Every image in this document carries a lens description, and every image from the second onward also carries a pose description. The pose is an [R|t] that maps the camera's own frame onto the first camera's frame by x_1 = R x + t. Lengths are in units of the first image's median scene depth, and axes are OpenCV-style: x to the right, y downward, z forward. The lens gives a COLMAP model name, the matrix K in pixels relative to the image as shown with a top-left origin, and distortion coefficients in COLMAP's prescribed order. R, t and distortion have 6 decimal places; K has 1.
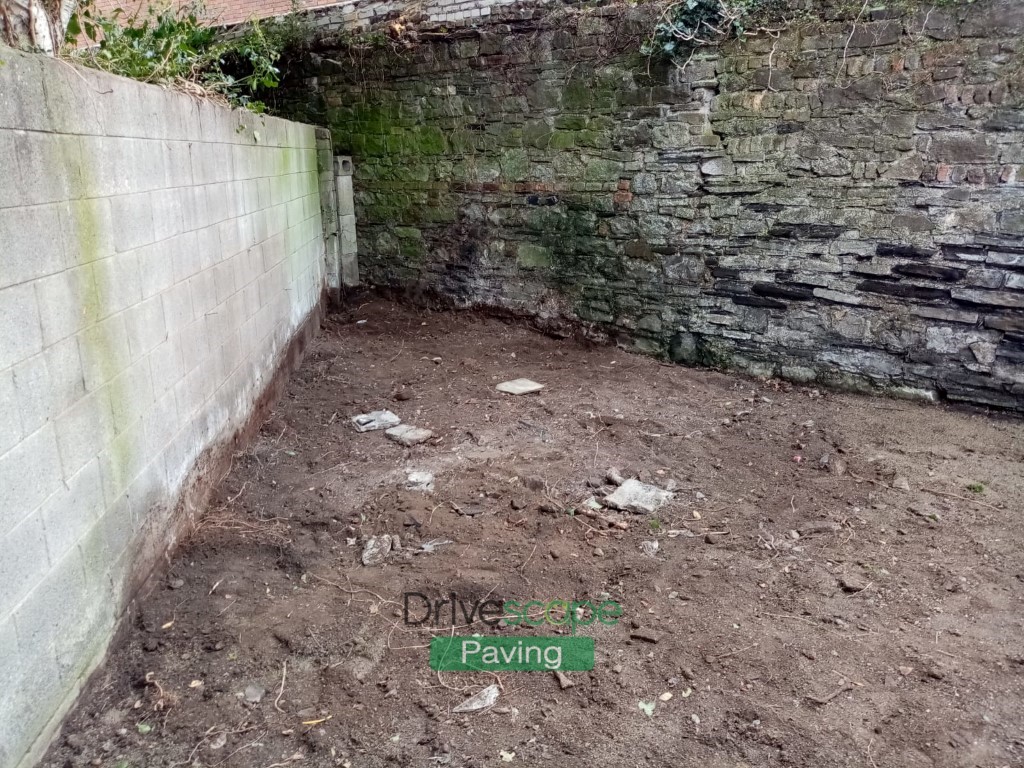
lens RADIAL K [[805.2, 0, 511.2], [0, 805.2, 385.8], [0, 0, 1]] dist [0.039199, -0.054763]
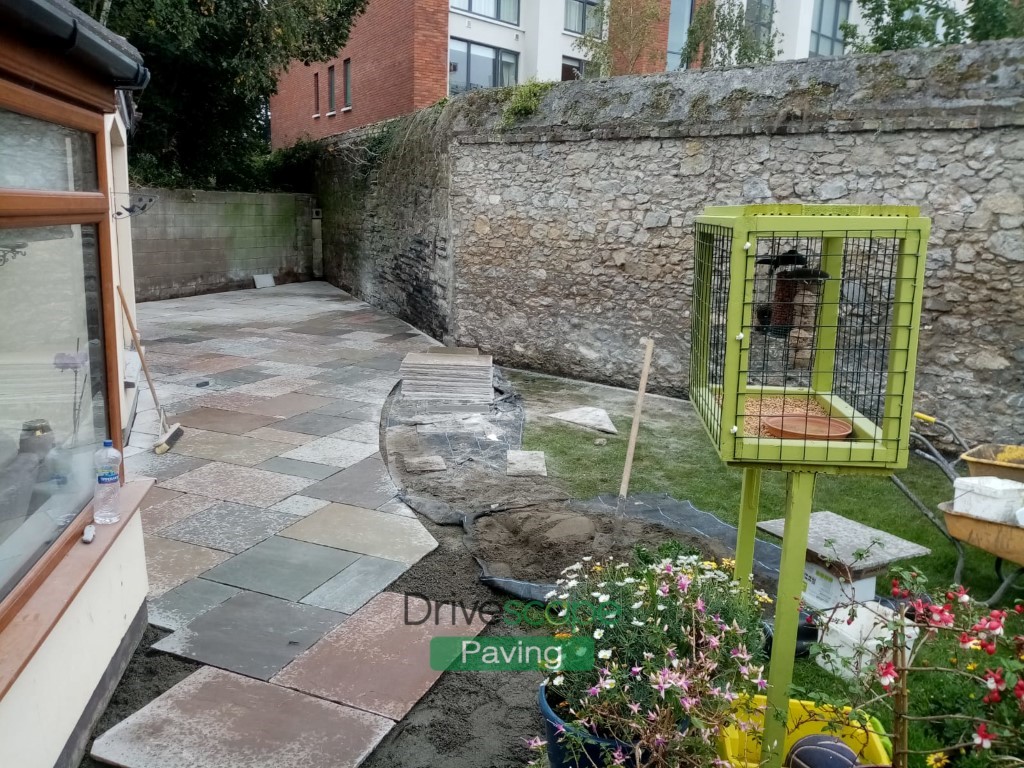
lens RADIAL K [[805.2, 0, 512.8], [0, 805.2, 385.4], [0, 0, 1]] dist [0.039199, -0.054763]
pose [[0.894005, 0.129005, -0.429083, 1.602309], [-0.157484, 0.987023, -0.031372, 0.188487], [0.419468, 0.095620, 0.902720, -0.793079]]
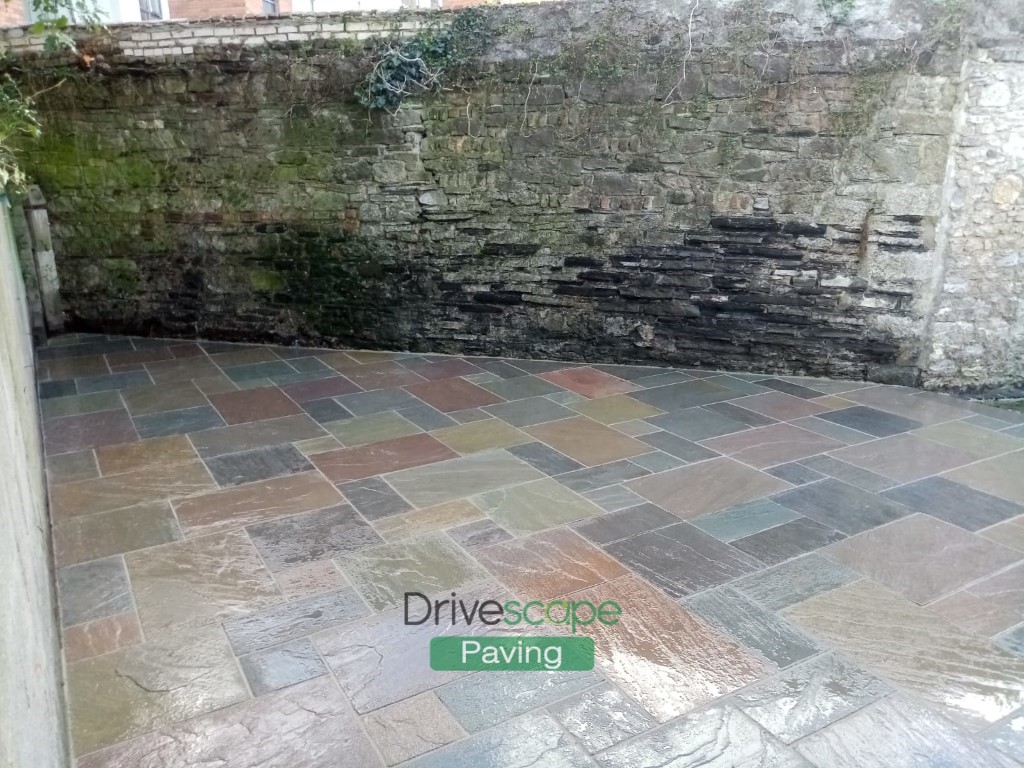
lens RADIAL K [[805.2, 0, 508.2], [0, 805.2, 382.5], [0, 0, 1]] dist [0.039199, -0.054763]
pose [[0.907038, -0.120338, 0.403486, -0.157710], [0.123080, 0.992210, 0.019236, -0.010599], [-0.402658, 0.032213, 0.914784, -0.123906]]
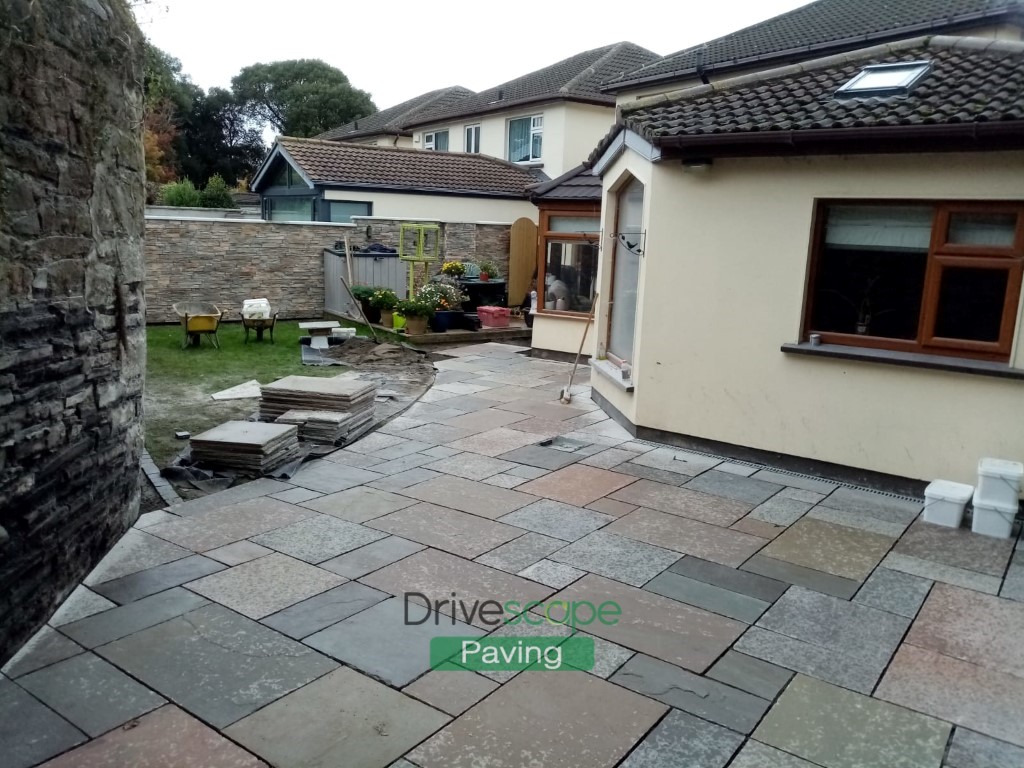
lens RADIAL K [[805.2, 0, 509.4], [0, 805.2, 379.9], [0, 0, 1]] dist [0.039199, -0.054763]
pose [[-0.750913, -0.141866, 0.644983, 0.010946], [0.148212, 0.915538, 0.373930, -0.277202], [-0.643554, 0.376383, -0.666463, 0.894697]]
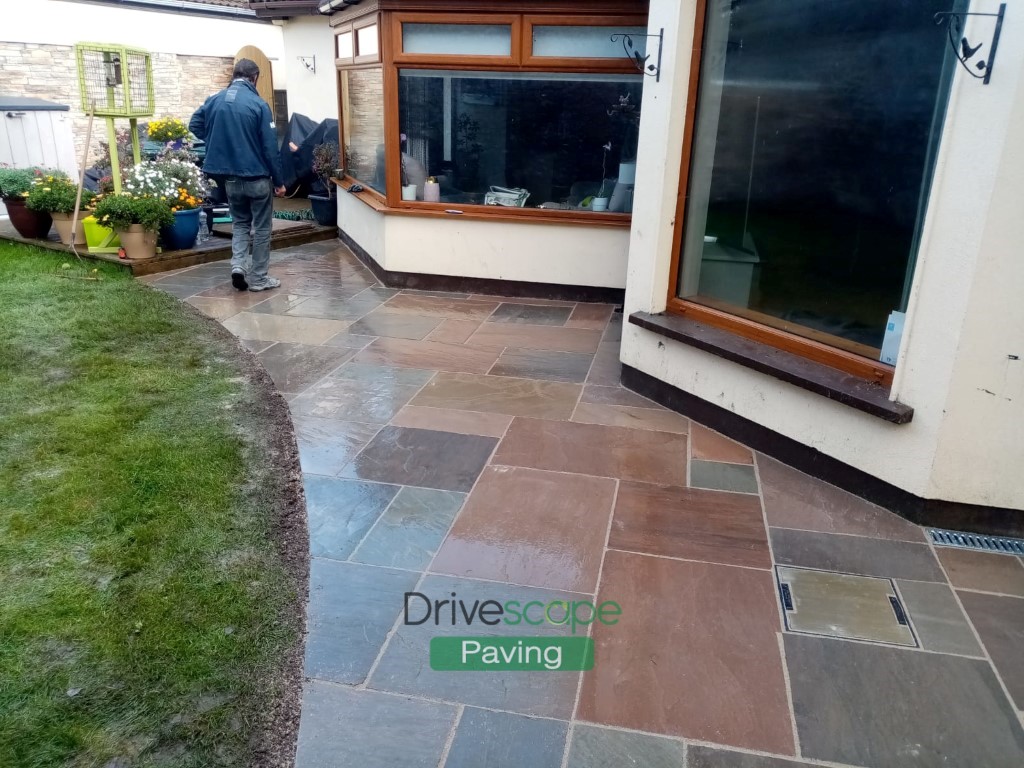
lens RADIAL K [[805.2, 0, 518.8], [0, 805.2, 375.6], [0, 0, 1]] dist [0.039199, -0.054763]
pose [[-0.958674, -0.117005, 0.259332, 0.732339], [0.050327, 0.827403, 0.559349, -0.110423], [-0.280019, 0.549285, -0.787322, 0.449687]]
